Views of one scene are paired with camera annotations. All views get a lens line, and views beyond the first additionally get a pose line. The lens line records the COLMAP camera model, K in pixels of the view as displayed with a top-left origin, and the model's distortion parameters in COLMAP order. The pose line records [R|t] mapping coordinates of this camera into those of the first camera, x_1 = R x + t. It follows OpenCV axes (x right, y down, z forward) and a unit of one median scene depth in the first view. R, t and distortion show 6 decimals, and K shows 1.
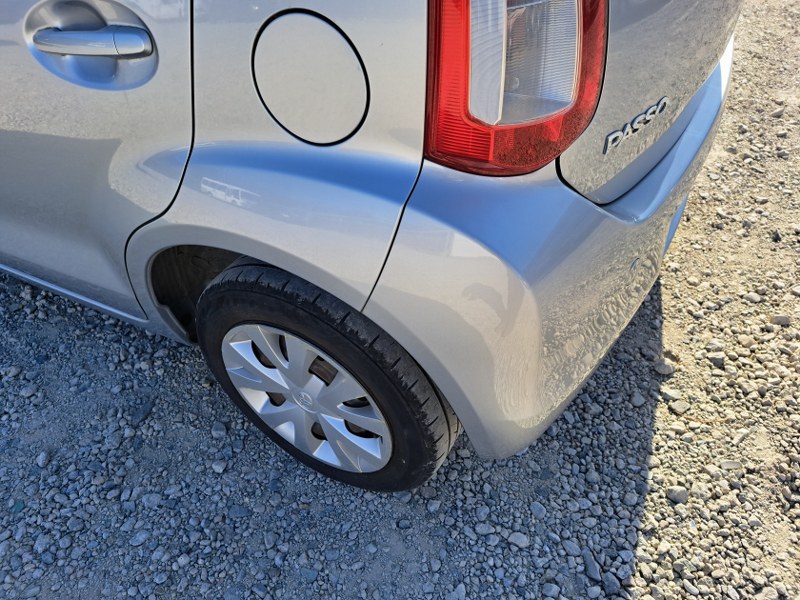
lens RADIAL K [[576.5, 0, 396.8], [0, 576.5, 301.2], [0, 0, 1]] dist [0.046909, -0.039883]
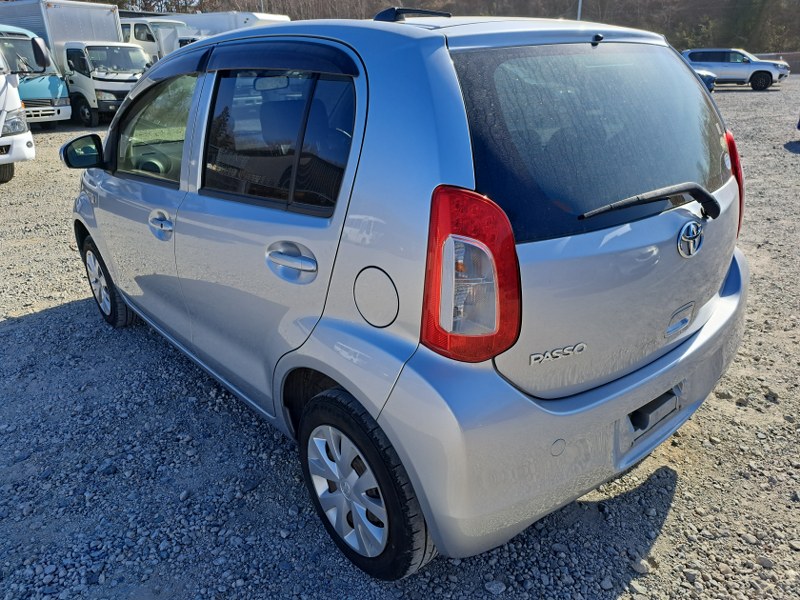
lens RADIAL K [[576.5, 0, 398.0], [0, 576.5, 296.0], [0, 0, 1]] dist [0.046909, -0.039883]
pose [[0.937030, 0.176478, -0.301382, 0.286849], [-0.269986, 0.913434, -0.304543, 0.117088], [0.221547, 0.366734, 0.903561, -0.443429]]
